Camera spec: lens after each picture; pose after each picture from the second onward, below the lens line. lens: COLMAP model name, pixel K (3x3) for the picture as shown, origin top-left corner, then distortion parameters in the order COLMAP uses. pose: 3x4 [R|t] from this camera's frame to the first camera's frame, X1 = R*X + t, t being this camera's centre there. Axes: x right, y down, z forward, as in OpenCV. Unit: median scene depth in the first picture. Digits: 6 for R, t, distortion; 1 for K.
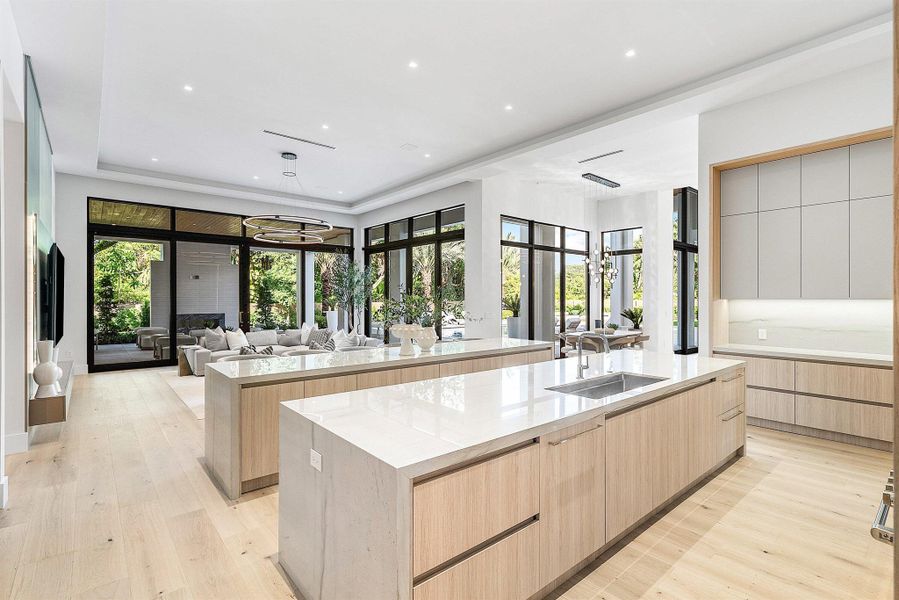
lens RADIAL K [[422.2, 0, 444.9], [0, 422.2, 299.4], [0, 0, 1]] dist [-0.002949, 0.000178]
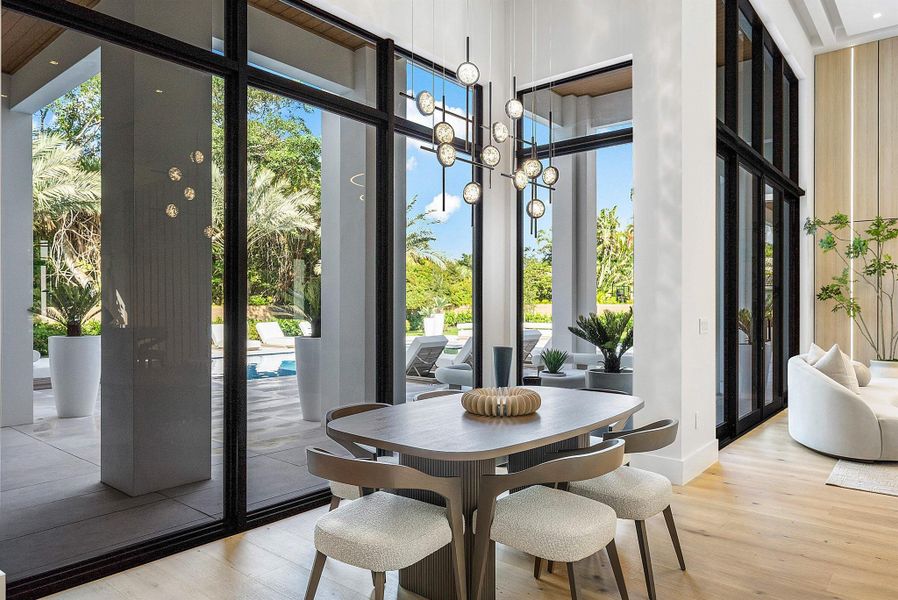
lens RADIAL K [[600.1, 0, 449.7], [0, 600.1, 304.3], [0, 0, 1]] dist [0.009092, 0.002943]
pose [[0.982975, 0.002233, 0.183728, 0.356623], [-0.001865, 0.999996, -0.002180, 0.023416], [-0.183732, 0.001800, 0.982975, 0.830092]]
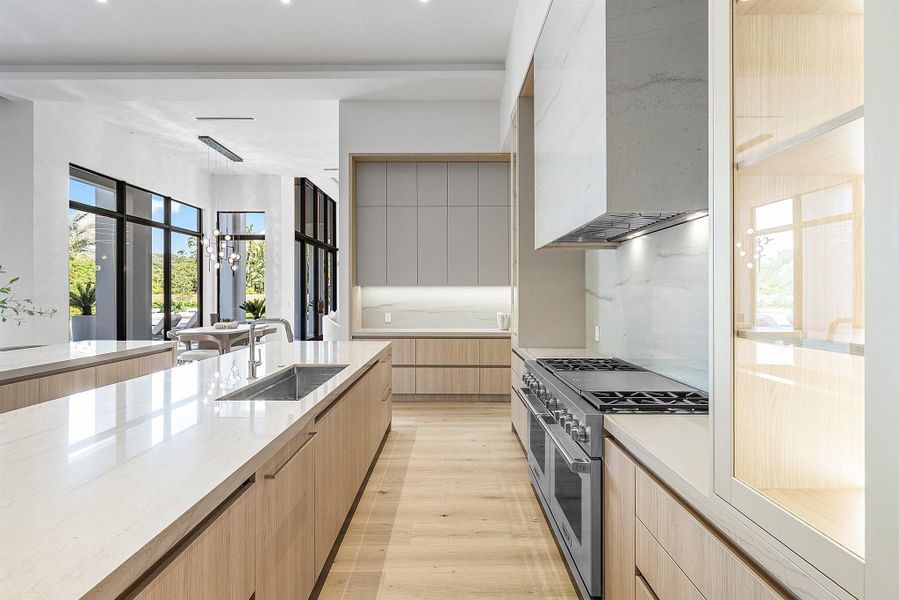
lens RADIAL K [[444.8, 0, 448.2], [0, 444.8, 293.5], [0, 0, 1]] dist [0.002054, 0.001304]
pose [[0.645330, 0.000003, 0.763904, -0.027241], [0.001598, 0.999998, -0.001354, 0.014374], [-0.763903, 0.002094, 0.645328, 0.088057]]
